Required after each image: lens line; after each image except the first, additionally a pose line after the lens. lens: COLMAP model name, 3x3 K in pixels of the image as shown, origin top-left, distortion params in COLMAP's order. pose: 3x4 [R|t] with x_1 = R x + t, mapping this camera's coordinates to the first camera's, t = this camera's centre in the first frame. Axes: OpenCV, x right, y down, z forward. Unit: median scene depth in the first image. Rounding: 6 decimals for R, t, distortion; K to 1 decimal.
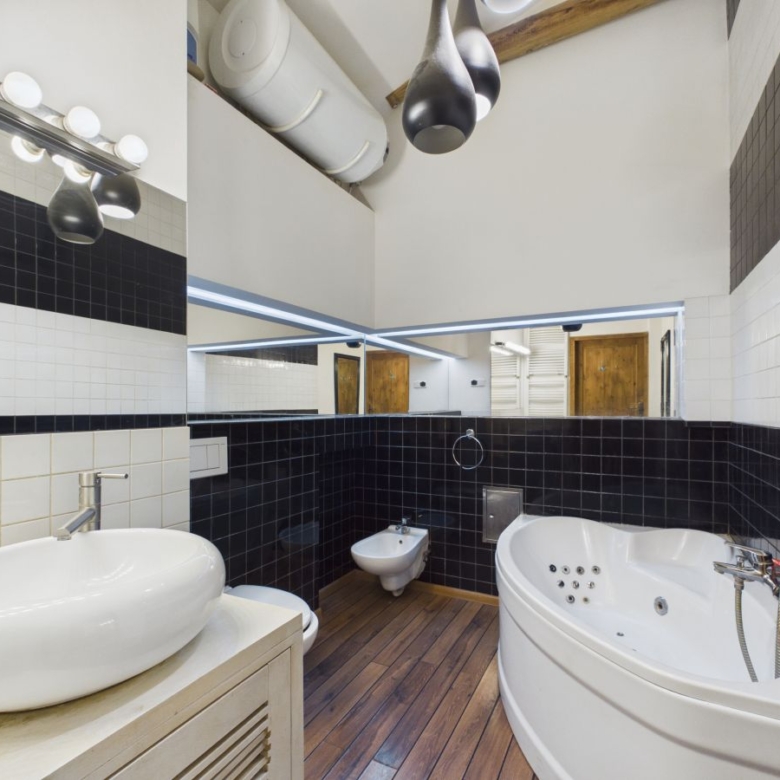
lens RADIAL K [[456.4, 0, 389.7], [0, 456.4, 402.5], [0, 0, 1]] dist [-0.000634, 0.001598]
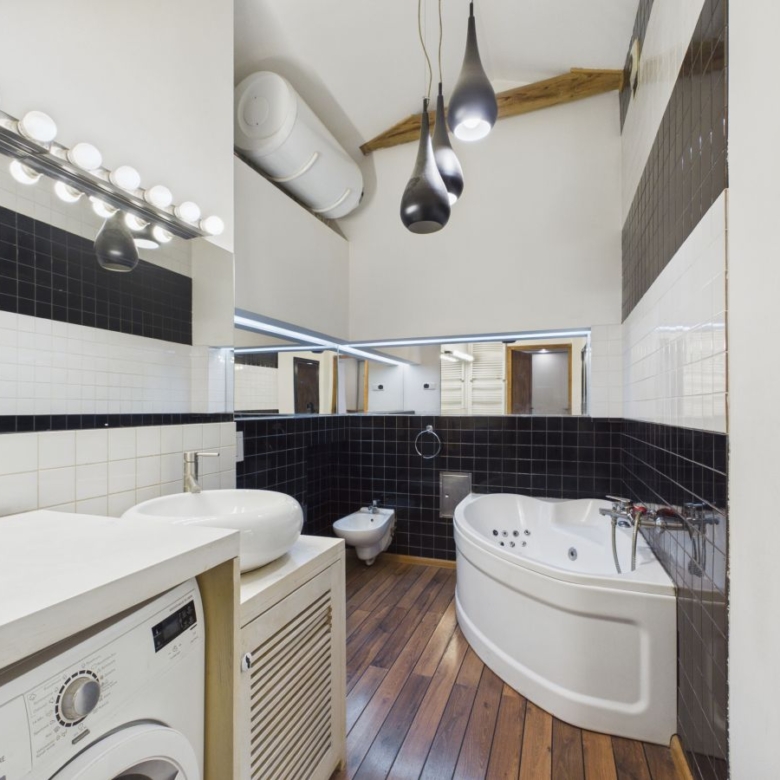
lens RADIAL K [[456.4, 0, 389.7], [0, 456.4, 402.5], [0, 0, 1]] dist [-0.000634, 0.001598]
pose [[0.992067, 0.001360, 0.125702, -0.092902], [-0.001206, 0.999998, -0.001303, -0.001484], [-0.125703, 0.001141, 0.992067, -0.222109]]
